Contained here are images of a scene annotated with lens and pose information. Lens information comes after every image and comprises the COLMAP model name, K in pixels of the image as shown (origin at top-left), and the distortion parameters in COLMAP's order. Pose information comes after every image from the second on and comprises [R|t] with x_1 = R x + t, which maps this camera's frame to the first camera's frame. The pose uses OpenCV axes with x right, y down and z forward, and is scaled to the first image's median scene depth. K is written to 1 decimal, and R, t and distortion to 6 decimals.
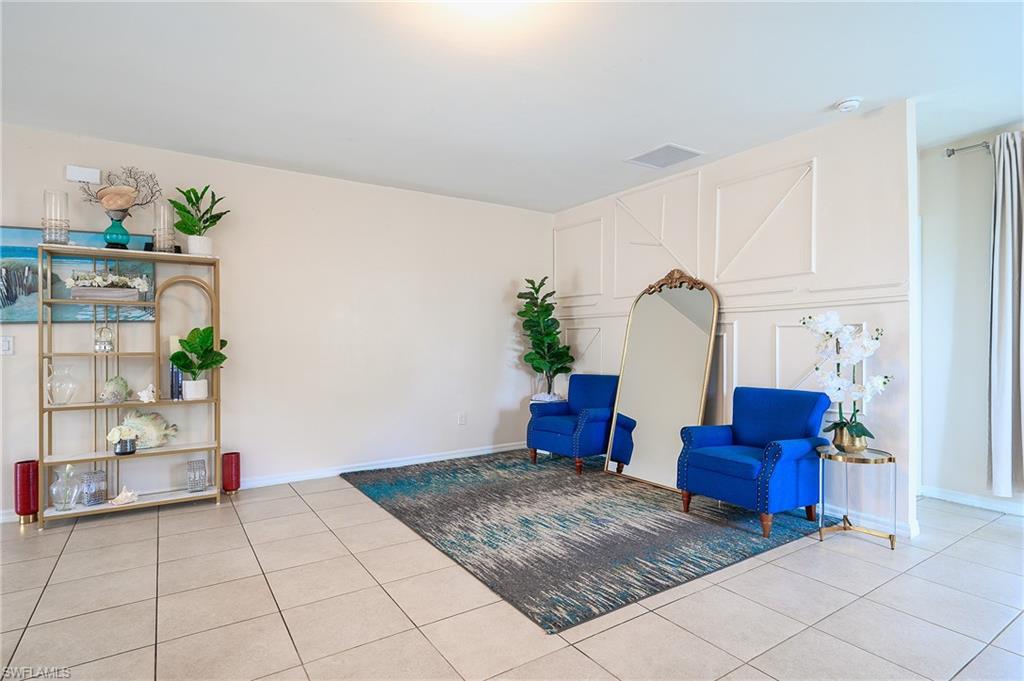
lens RADIAL K [[534.1, 0, 509.2], [0, 534.1, 344.8], [0, 0, 1]] dist [0.005919, -0.000511]
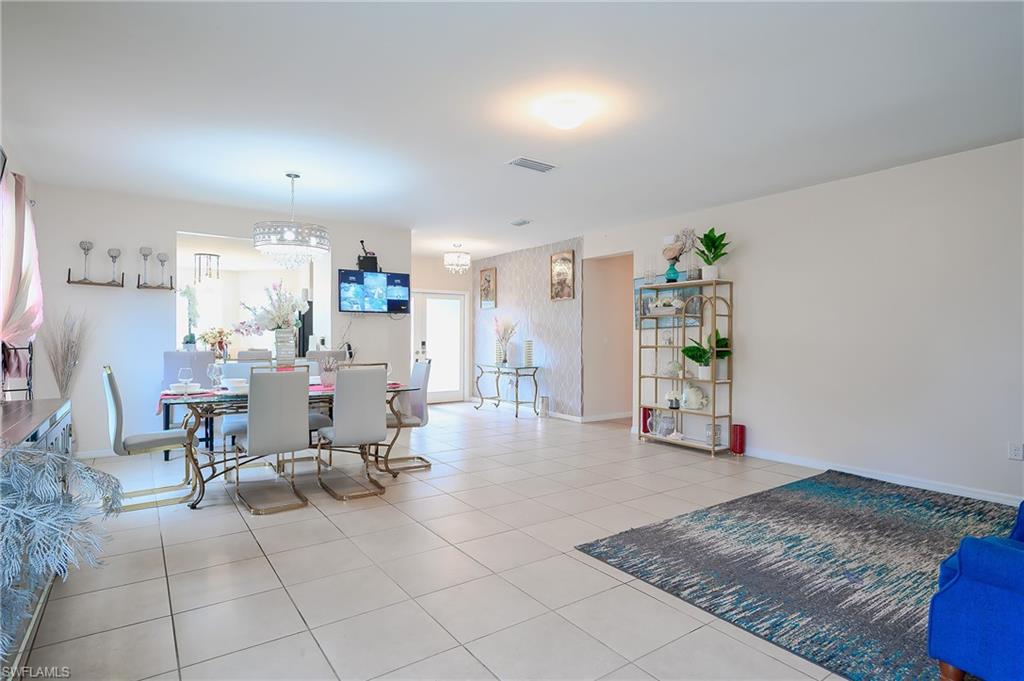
lens RADIAL K [[534.1, 0, 520.6], [0, 534.1, 336.8], [0, 0, 1]] dist [0.005919, -0.000511]
pose [[0.037019, -0.001437, -0.999314, 0.918440], [-0.012959, 0.999914, -0.001918, -0.004275], [0.999231, 0.013021, 0.036997, 0.498286]]
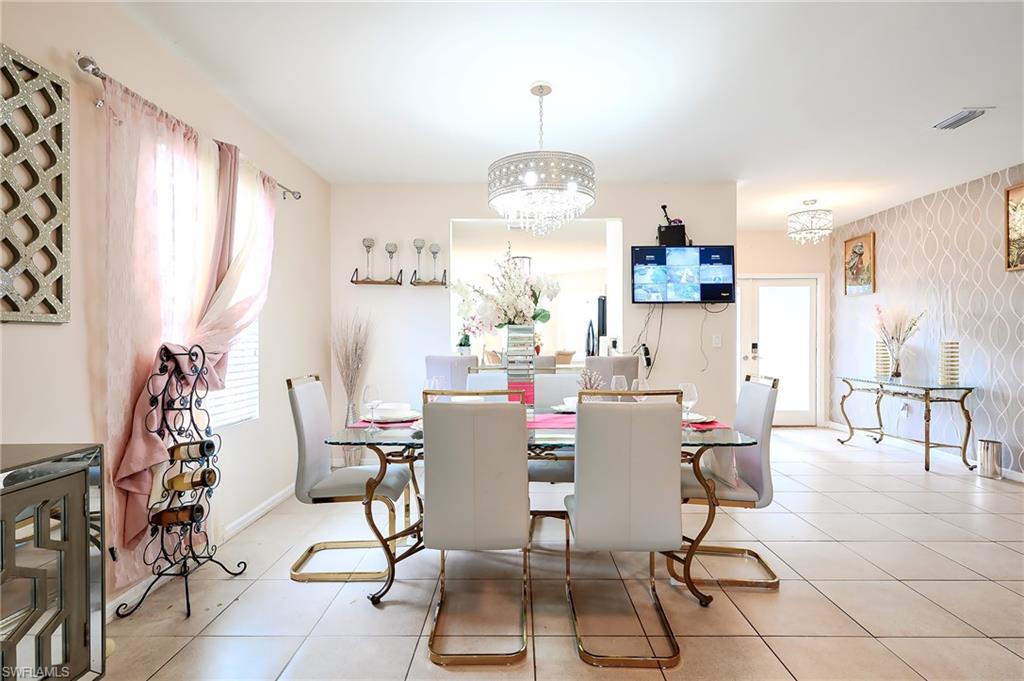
lens RADIAL K [[488.4, 0, 514.5], [0, 488.4, 340.7], [0, 0, 1]] dist [-0.000494, 0.003516]
pose [[-0.559034, 0.004279, -0.829134, 0.248986], [-0.006160, 0.999938, 0.009314, -0.000996], [0.829122, 0.010314, -0.558973, 0.387927]]
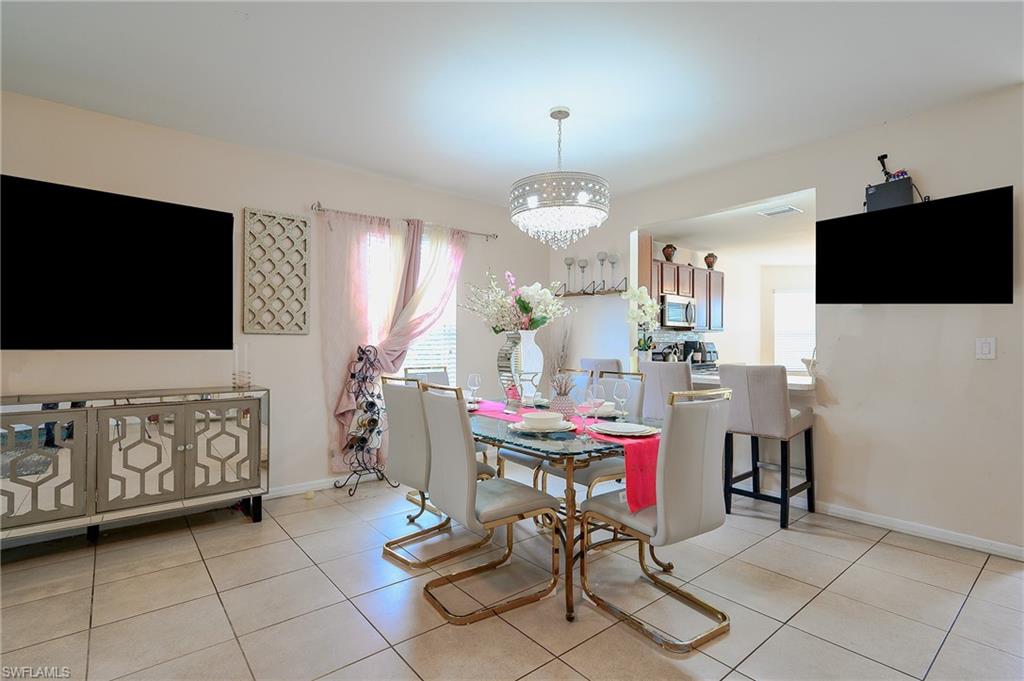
lens RADIAL K [[488.4, 0, 515.0], [0, 488.4, 343.3], [0, 0, 1]] dist [-0.000494, 0.003516]
pose [[-0.994732, -0.003548, -0.102446, -0.274329], [-0.004580, 0.999941, 0.009839, -0.004508], [0.102405, 0.010257, -0.994690, 0.832812]]
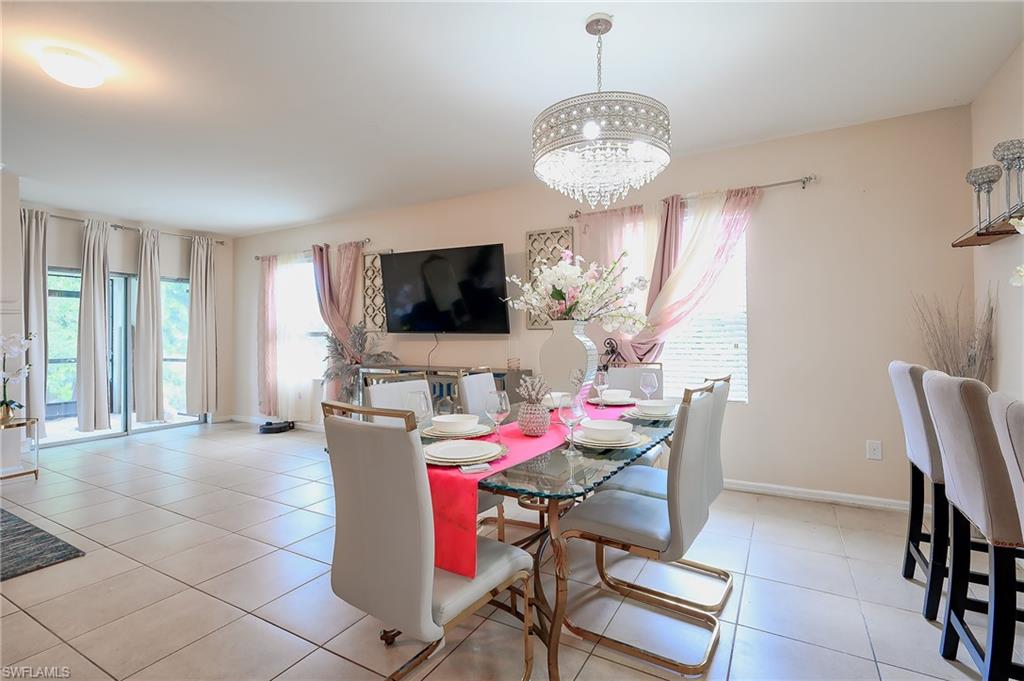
lens RADIAL K [[459.1, 0, 512.9], [0, 459.1, 333.9], [0, 0, 1]] dist [0.001289, -0.001104]
pose [[-0.438837, 0.006051, 0.898546, -0.921690], [0.017528, 0.999845, 0.001827, -0.002924], [-0.898396, 0.016552, -0.438875, 0.350312]]
